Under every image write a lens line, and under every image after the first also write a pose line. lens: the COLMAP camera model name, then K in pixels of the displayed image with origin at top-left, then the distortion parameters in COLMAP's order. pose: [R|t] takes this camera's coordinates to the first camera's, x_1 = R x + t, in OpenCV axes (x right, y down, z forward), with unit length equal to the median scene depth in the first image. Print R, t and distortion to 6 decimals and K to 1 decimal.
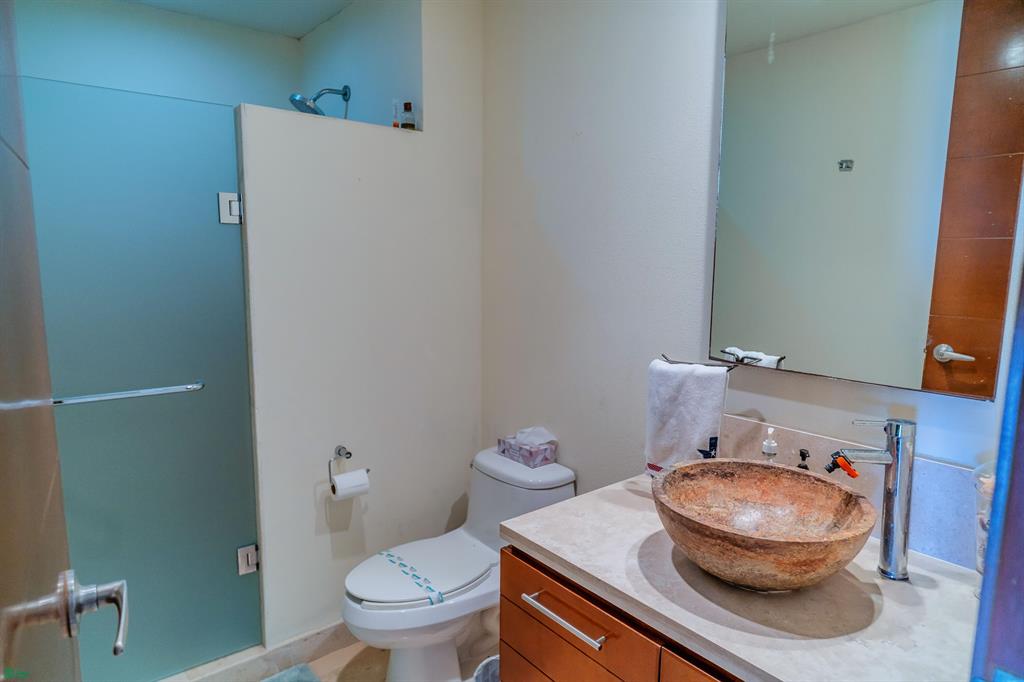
lens RADIAL K [[602.8, 0, 510.6], [0, 602.8, 340.9], [0, 0, 1]] dist [-0.002625, 0.002626]
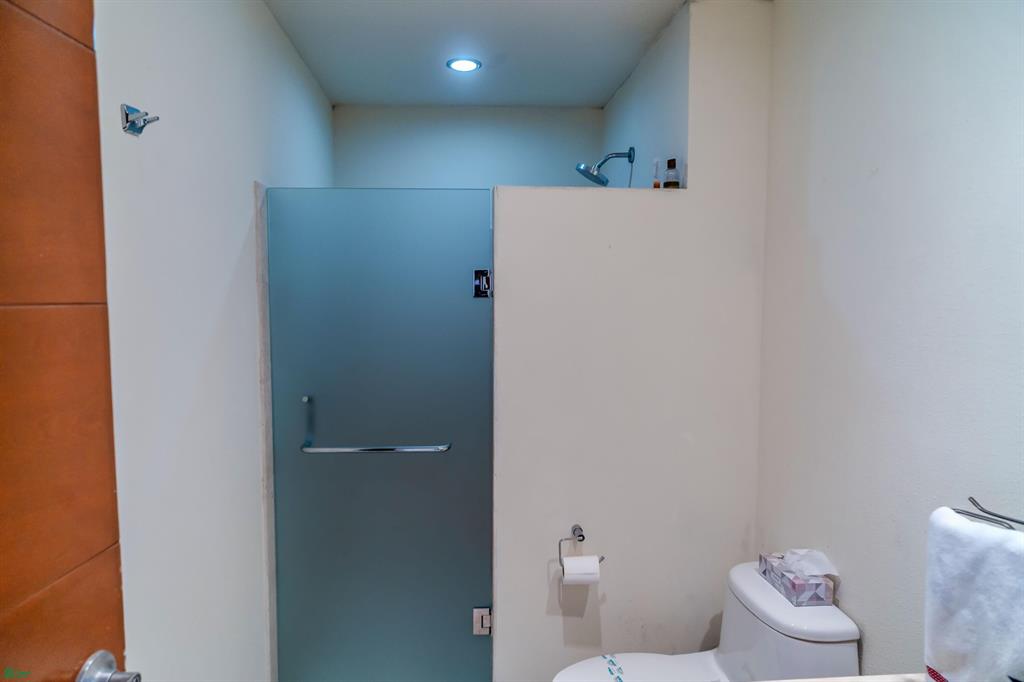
lens RADIAL K [[602.8, 0, 510.6], [0, 602.8, 340.9], [0, 0, 1]] dist [-0.002625, 0.002626]
pose [[0.824879, 0.029010, -0.564564, 0.158427], [-0.068908, 0.996395, -0.049481, -0.061265], [0.561093, 0.079719, 0.823905, 0.136680]]
